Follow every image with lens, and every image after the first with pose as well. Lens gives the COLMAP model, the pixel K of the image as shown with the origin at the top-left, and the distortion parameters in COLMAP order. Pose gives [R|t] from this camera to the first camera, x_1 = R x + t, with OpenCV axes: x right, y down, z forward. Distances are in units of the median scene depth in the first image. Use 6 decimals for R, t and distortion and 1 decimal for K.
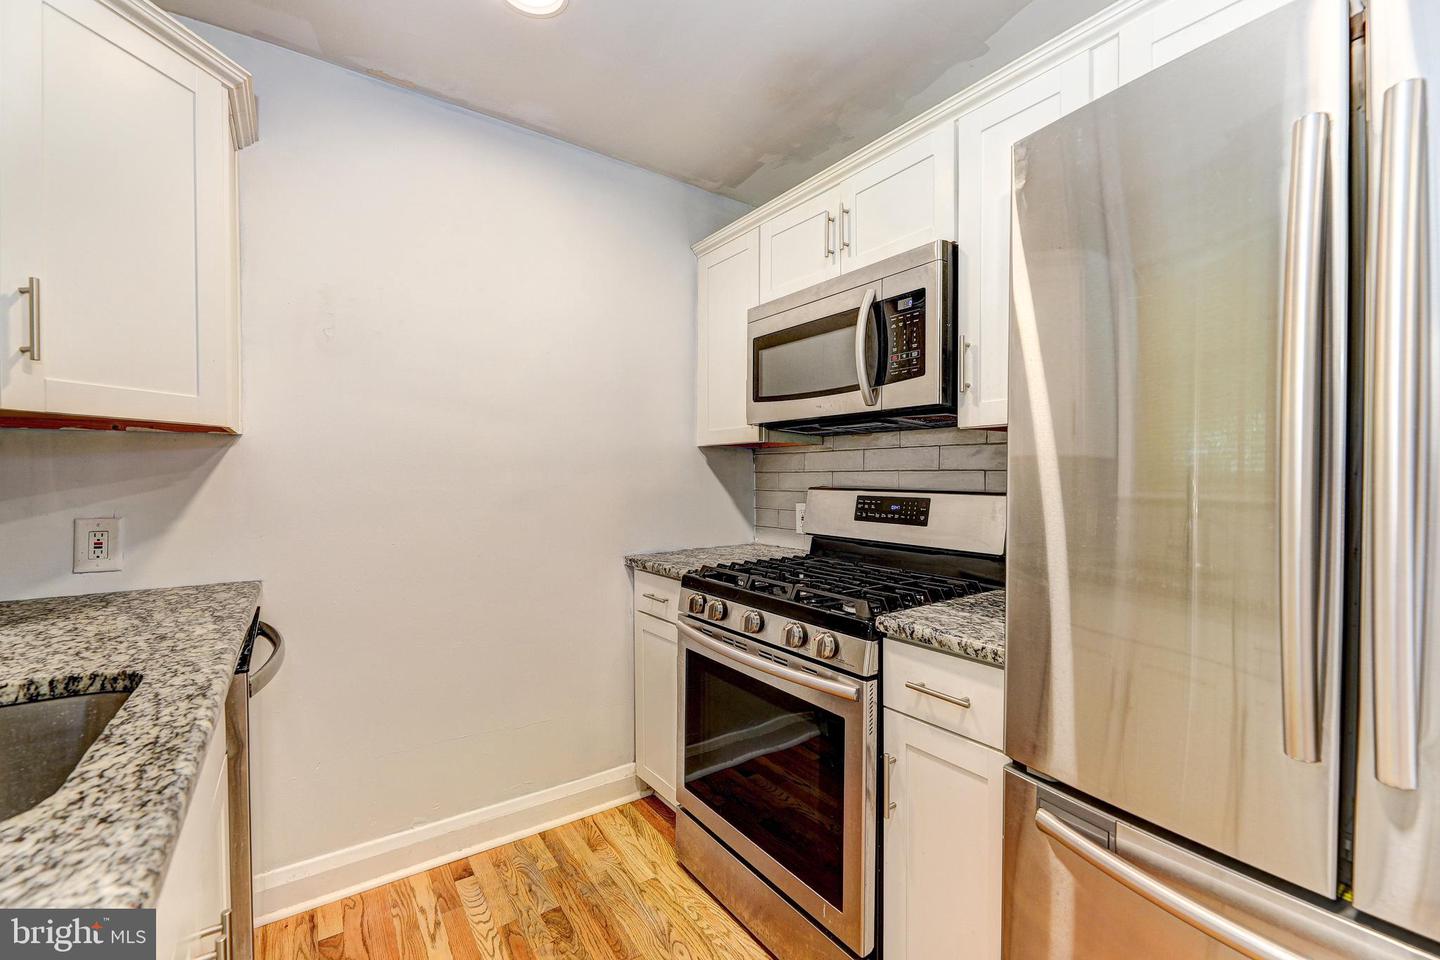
lens RADIAL K [[600.9, 0, 715.6], [0, 600.9, 480.4], [0, 0, 1]] dist [0.009203, -0.005703]
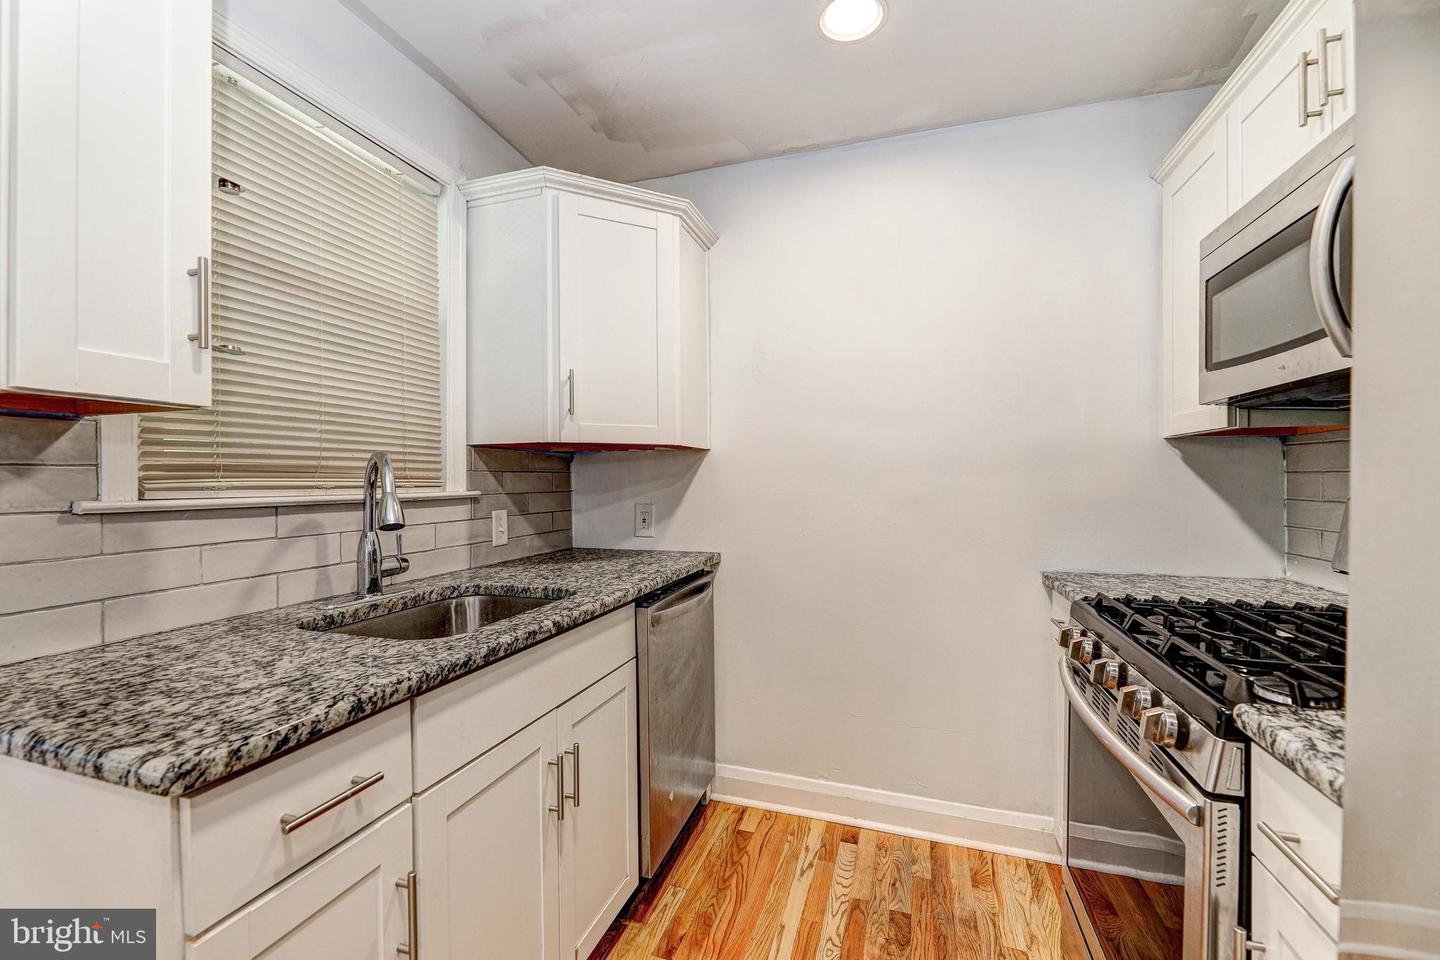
lens RADIAL K [[600.9, 0, 715.6], [0, 600.9, 480.4], [0, 0, 1]] dist [0.009203, -0.005703]
pose [[0.598660, 0.001724, -0.801001, 0.330375], [-0.005372, 0.999984, -0.001863, 0.000602], [0.800985, 0.005418, 0.598660, 0.147034]]
